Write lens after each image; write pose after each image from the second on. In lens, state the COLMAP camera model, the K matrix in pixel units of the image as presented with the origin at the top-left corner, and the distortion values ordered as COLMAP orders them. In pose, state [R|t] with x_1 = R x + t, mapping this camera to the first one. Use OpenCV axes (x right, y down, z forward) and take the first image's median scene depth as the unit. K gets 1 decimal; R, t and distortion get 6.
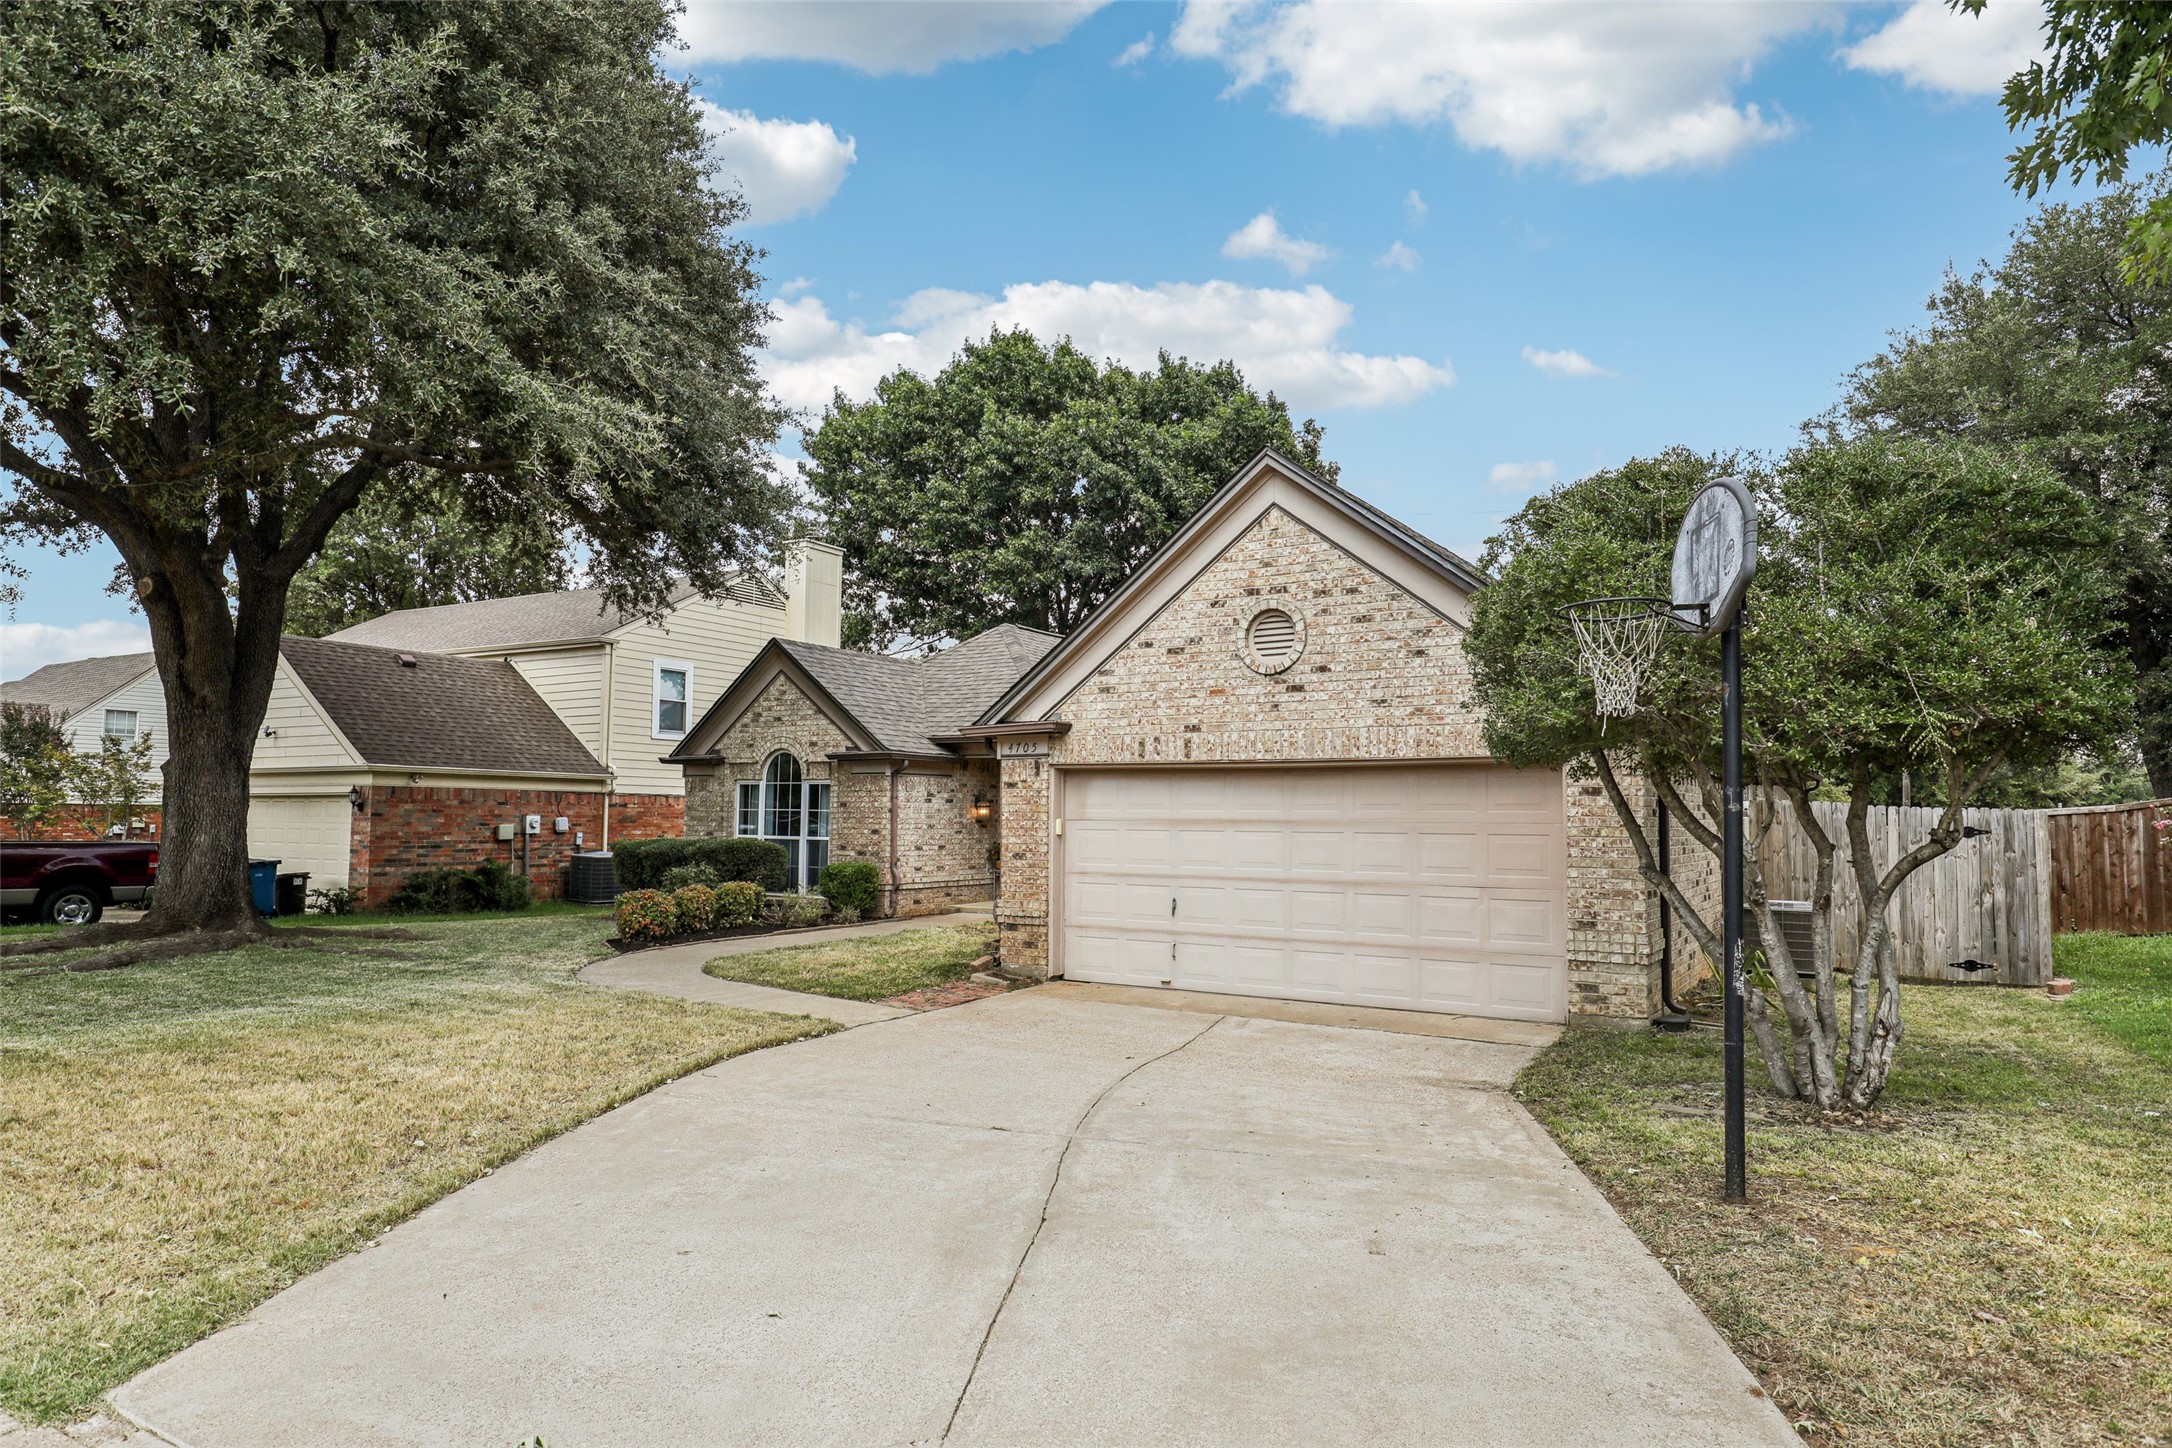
lens RADIAL K [[1267.0, 0, 1086.0], [0, 1267.0, 724.0], [0, 0, 1]] dist [-0.007787, -0.000629]
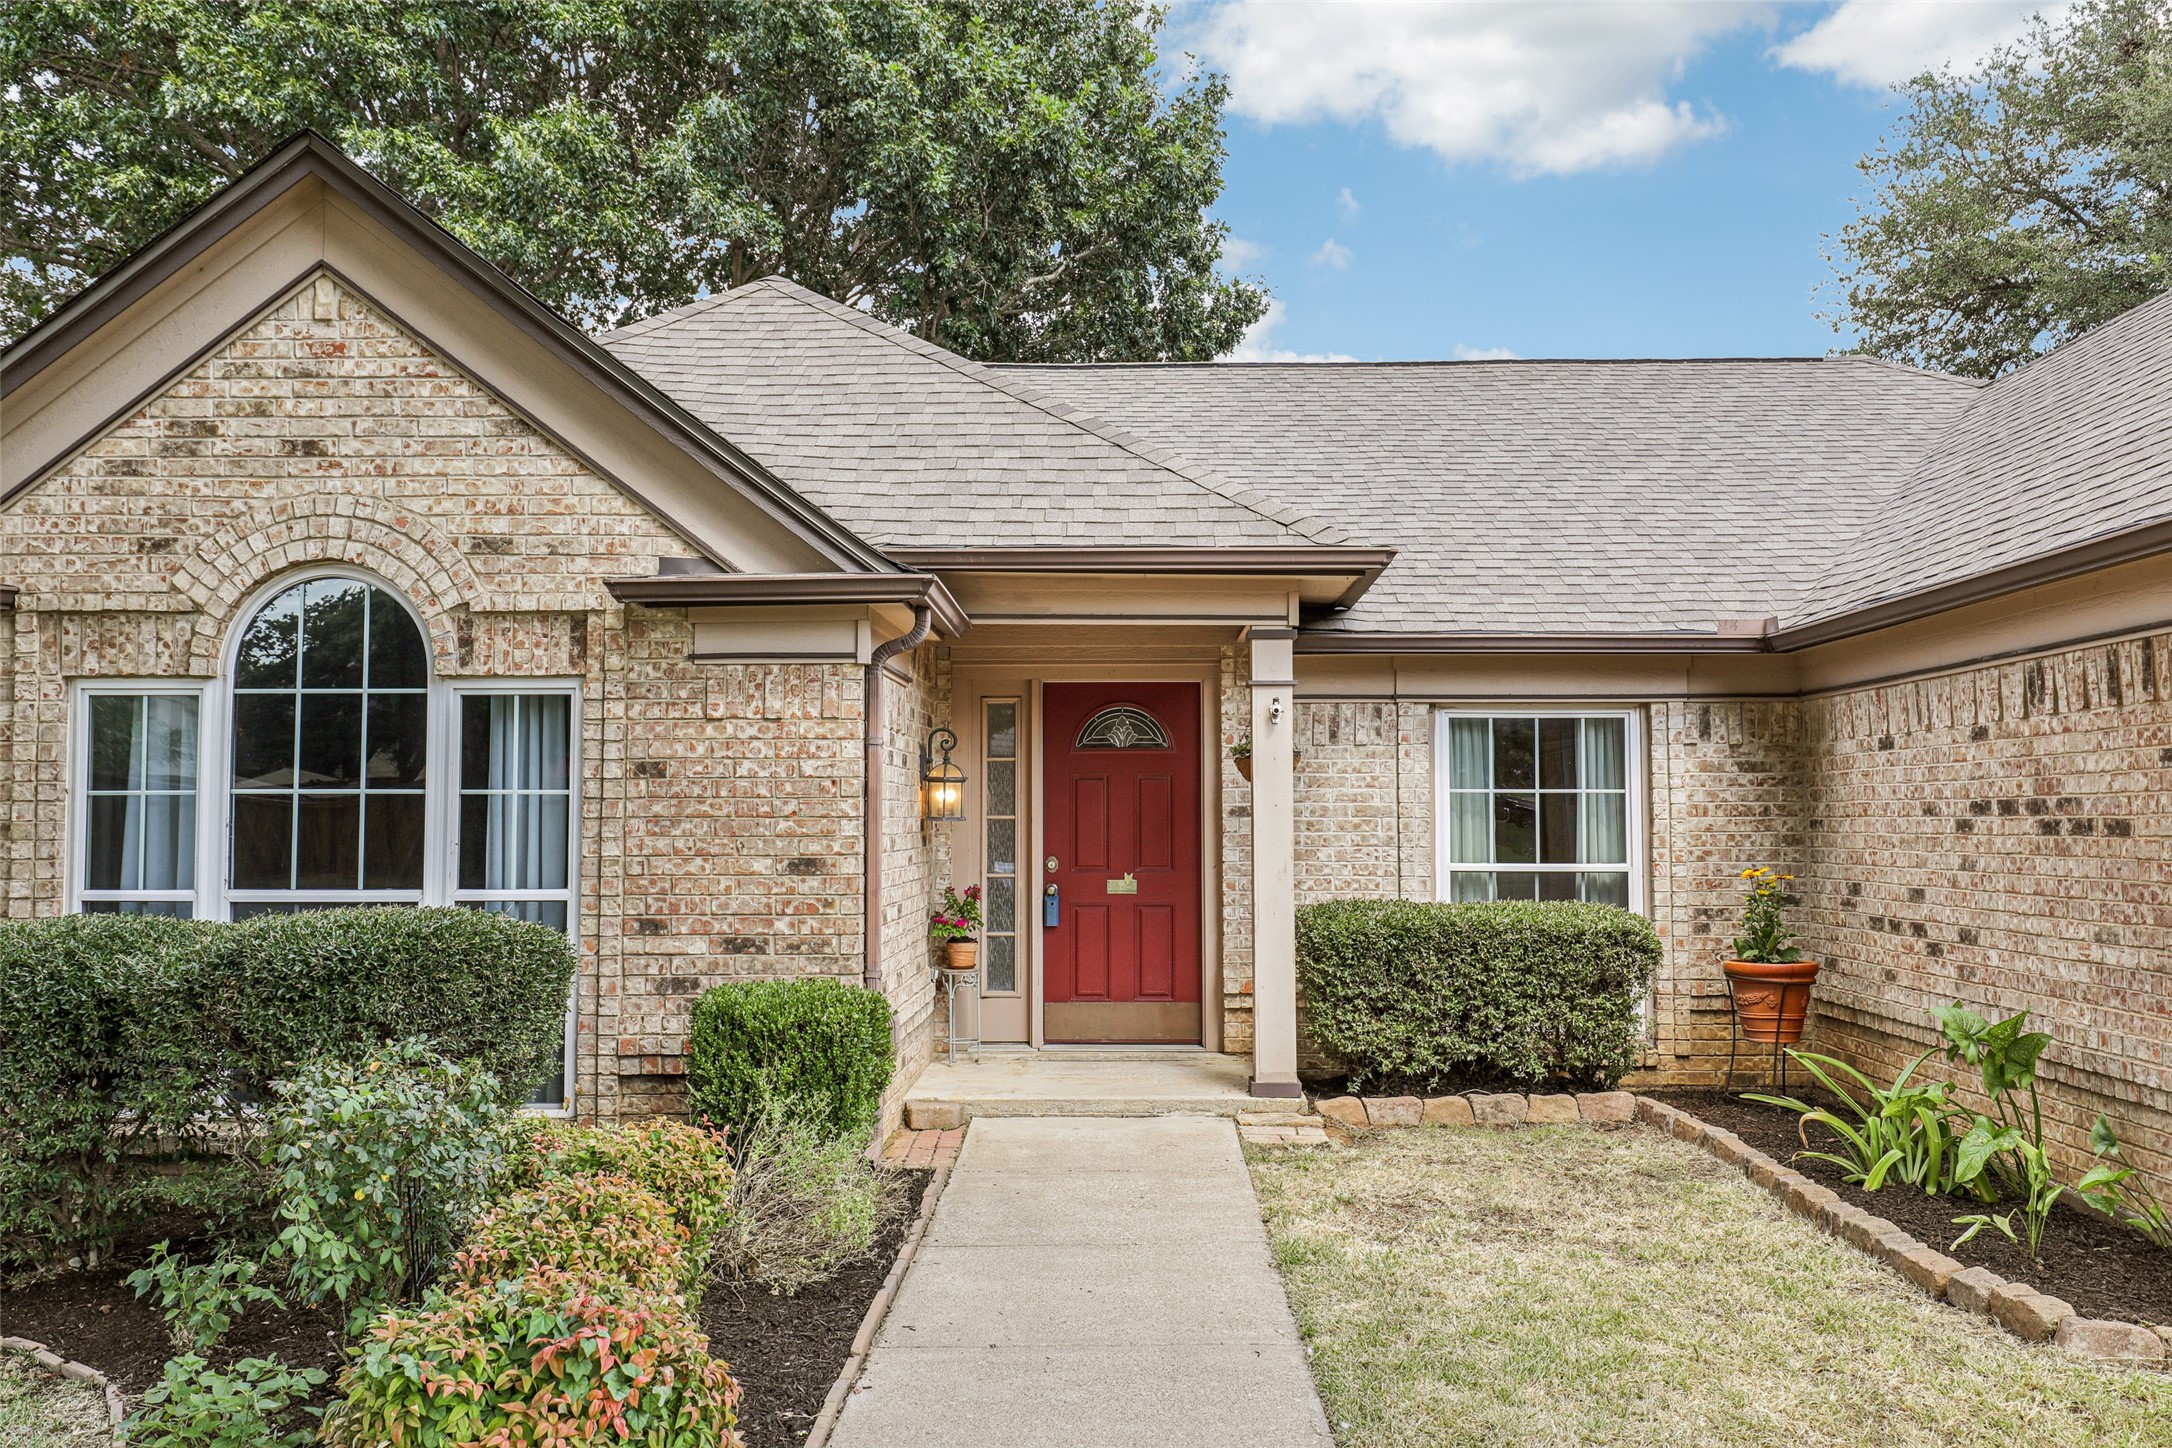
lens RADIAL K [[1894.6, 0, 1086.0], [0, 1894.6, 724.0], [0, 0, 1]] dist [0.032340, 0.003905]
pose [[0.853381, 0.017260, 0.521002, -0.478456], [-0.028955, 0.999478, 0.014315, 0.066815], [-0.520483, -0.027301, 0.853435, 0.885175]]
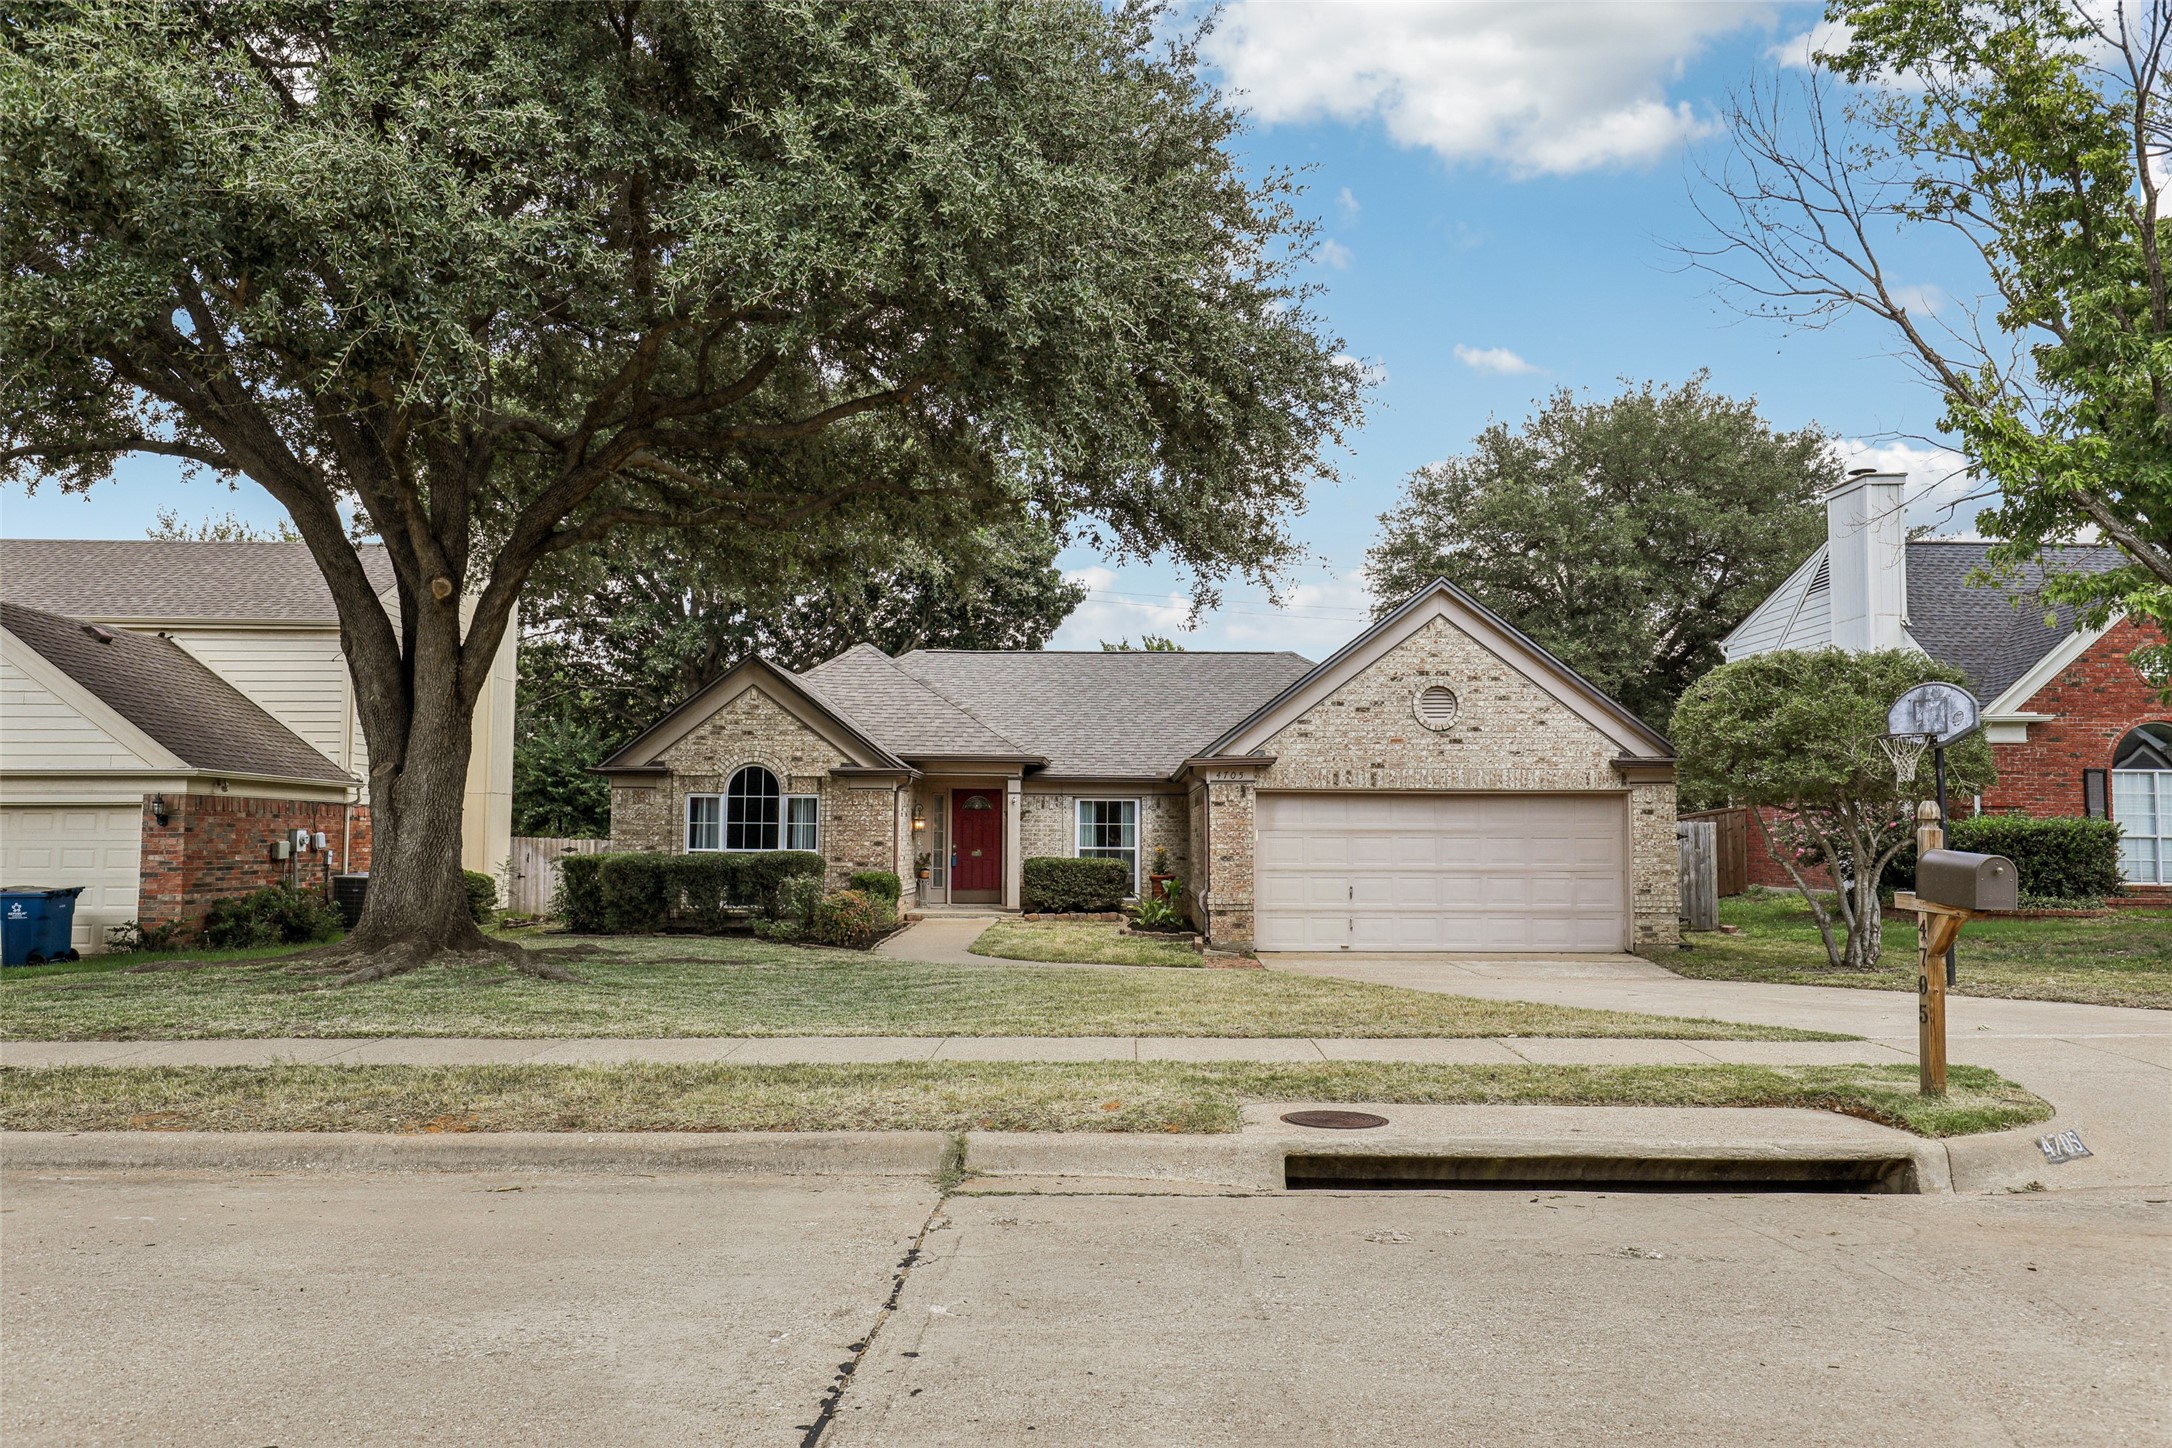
lens RADIAL K [[1473.7, 0, 1086.0], [0, 1473.7, 724.0], [0, 0, 1]] dist [0.007570, 0.003426]
pose [[0.849583, 0.035028, 0.526291, -0.973922], [-0.035430, 0.999329, -0.009318, -0.014671], [-0.526264, -0.010730, 0.850253, -0.210697]]
